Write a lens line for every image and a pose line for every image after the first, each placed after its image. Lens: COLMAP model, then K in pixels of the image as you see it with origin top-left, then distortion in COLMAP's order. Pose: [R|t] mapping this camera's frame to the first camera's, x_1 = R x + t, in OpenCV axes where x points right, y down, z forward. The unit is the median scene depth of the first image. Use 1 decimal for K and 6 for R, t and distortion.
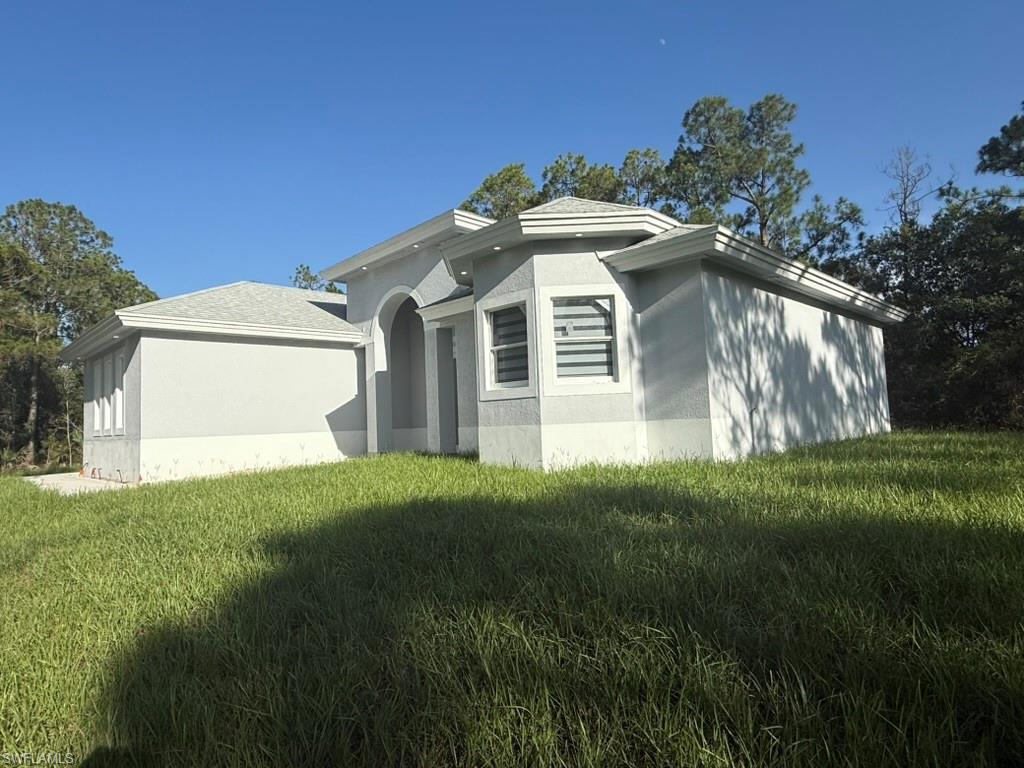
lens RADIAL K [[580.0, 0, 509.0], [0, 580.0, 384.0], [0, 0, 1]] dist [0.004983, 0.000876]
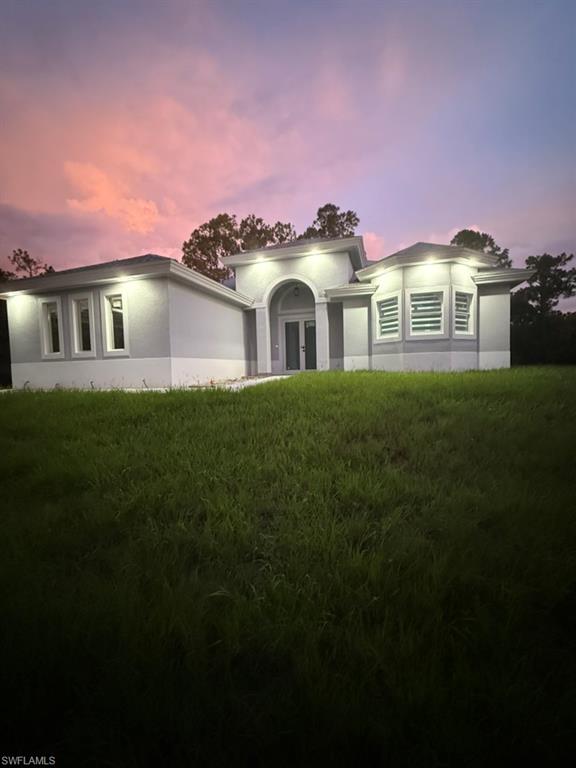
lens RADIAL K [[306.9, 0, 289.1], [0, 306.9, 385.7], [0, 0, 1]] dist [0.000261, 0.000503]
pose [[0.879123, -0.013291, 0.476410, -0.855689], [-0.038729, 0.994313, 0.099206, 0.093992], [-0.475019, -0.105665, 0.873609, 0.233227]]
